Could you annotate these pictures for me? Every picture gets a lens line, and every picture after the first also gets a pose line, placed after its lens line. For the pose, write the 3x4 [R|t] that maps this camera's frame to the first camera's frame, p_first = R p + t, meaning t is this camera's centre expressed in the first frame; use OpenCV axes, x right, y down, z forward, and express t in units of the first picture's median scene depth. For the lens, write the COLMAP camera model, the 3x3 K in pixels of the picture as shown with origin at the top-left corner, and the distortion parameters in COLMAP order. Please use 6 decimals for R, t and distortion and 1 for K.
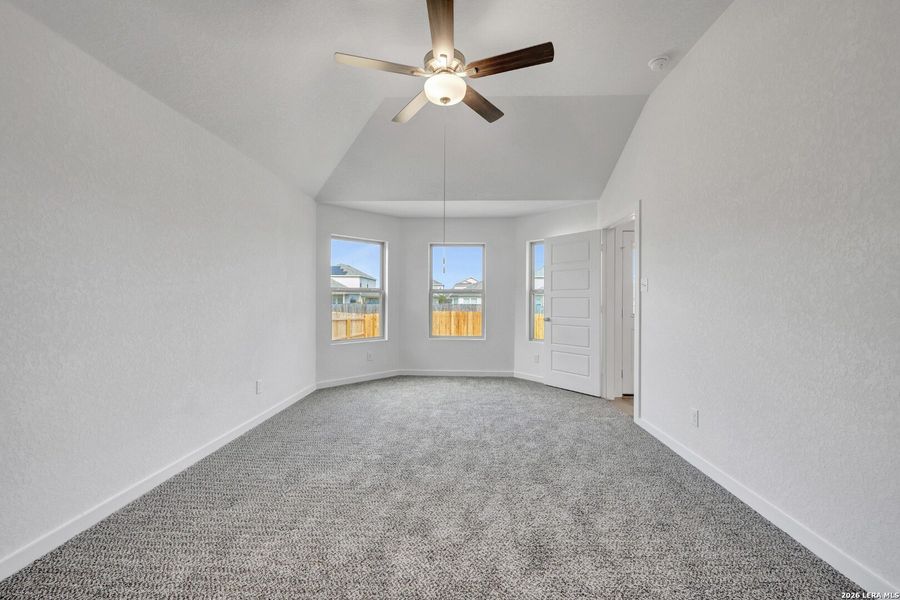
lens RADIAL K [[356.6, 0, 453.7], [0, 356.6, 298.3], [0, 0, 1]] dist [-0.001544, 0.000623]
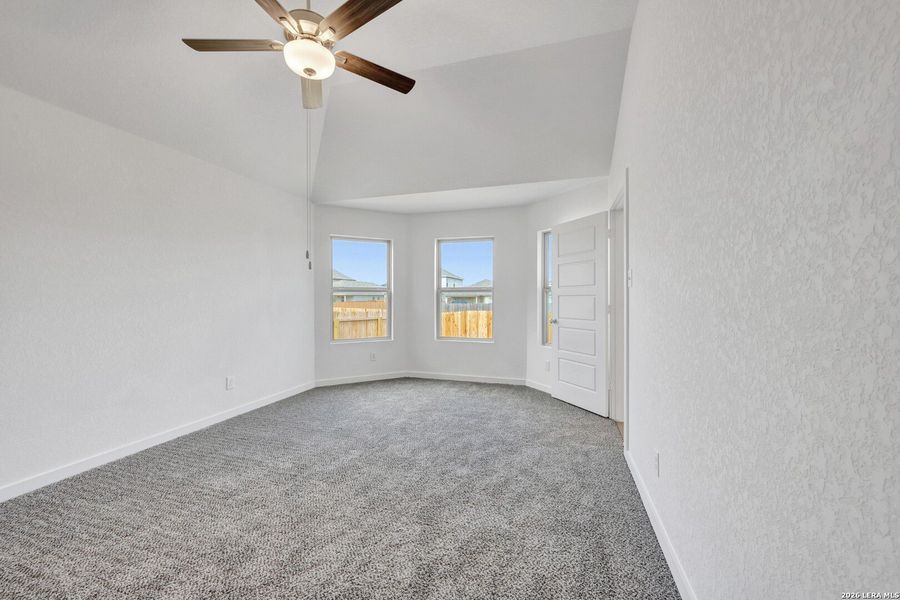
lens RADIAL K [[356.6, 0, 453.1], [0, 356.6, 298.5], [0, 0, 1]] dist [-0.001544, 0.000623]
pose [[0.966070, -0.005899, -0.258211, 0.265657], [0.006585, 0.999977, 0.001794, 0.001799], [0.258195, -0.003433, 0.966087, 0.117852]]
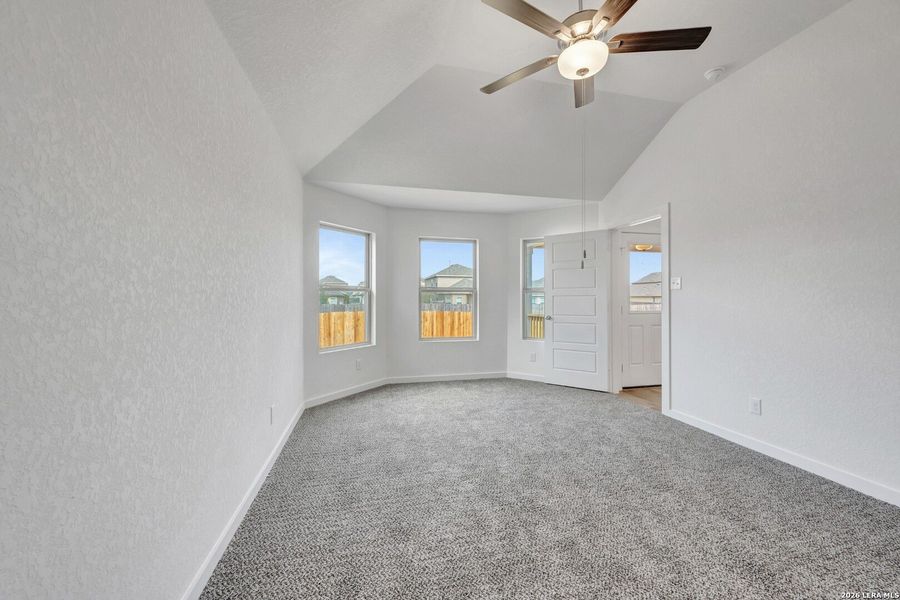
lens RADIAL K [[356.6, 0, 454.0], [0, 356.6, 295.7], [0, 0, 1]] dist [-0.001544, 0.000623]
pose [[0.962400, -0.003941, 0.271607, -0.279745], [0.005092, 0.999981, -0.003532, -0.000714], [-0.271588, 0.004782, 0.962402, 0.118211]]
